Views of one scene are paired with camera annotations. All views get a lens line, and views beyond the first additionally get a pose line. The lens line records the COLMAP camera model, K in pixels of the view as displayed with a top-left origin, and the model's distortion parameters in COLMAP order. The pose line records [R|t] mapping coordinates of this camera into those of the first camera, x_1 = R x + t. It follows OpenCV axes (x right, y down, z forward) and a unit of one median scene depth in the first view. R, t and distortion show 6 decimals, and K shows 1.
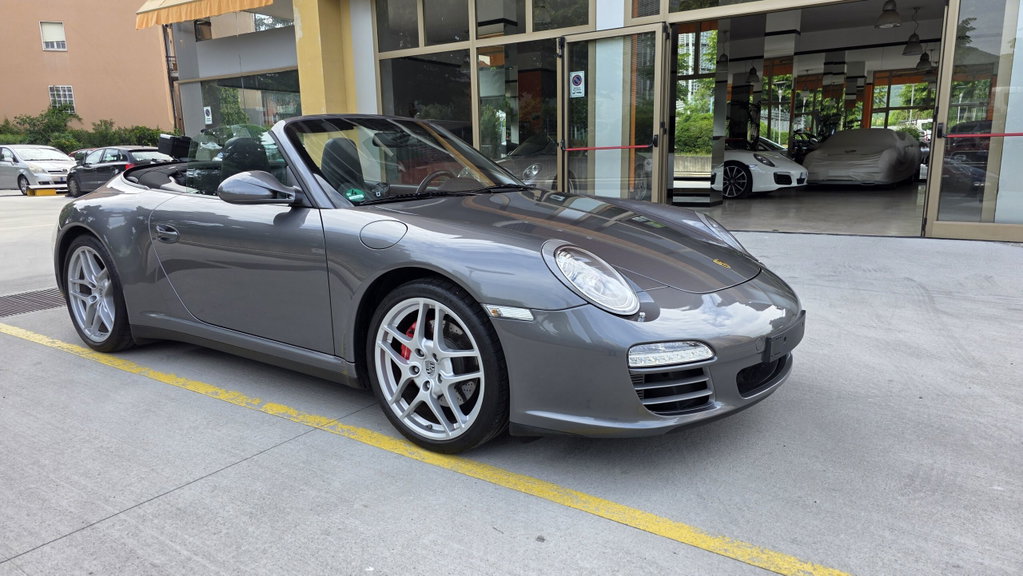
lens RADIAL K [[687.7, 0, 514.8], [0, 687.7, 293.8], [0, 0, 1]] dist [0.063254, -0.057602]
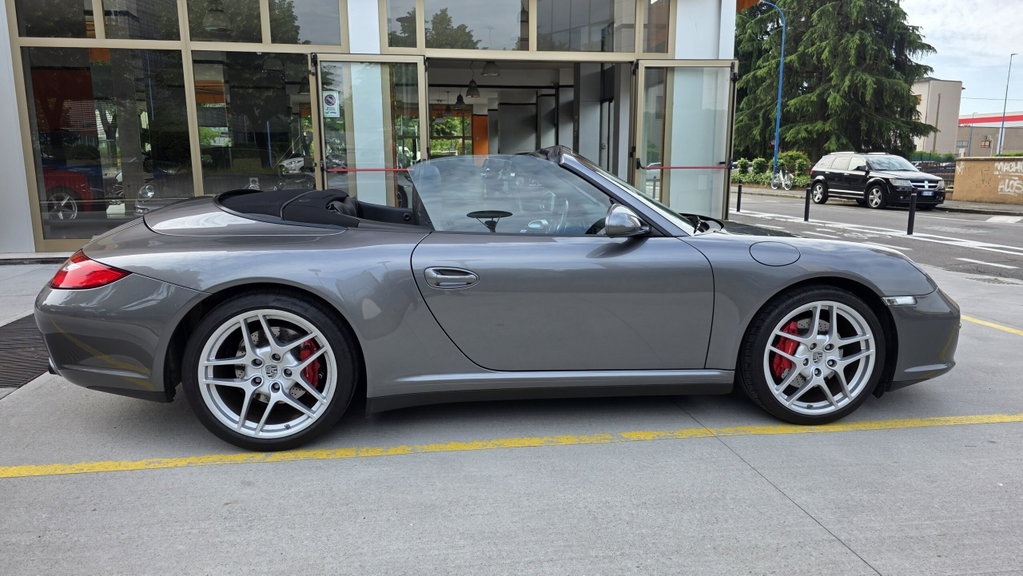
lens RADIAL K [[687.7, 0, 514.0], [0, 687.7, 283.8], [0, 0, 1]] dist [0.063254, -0.057602]
pose [[0.733533, -0.098421, 0.672490, -1.056238], [0.123303, 0.992311, 0.010733, -0.082128], [-0.668376, 0.075047, 0.740028, 0.331862]]
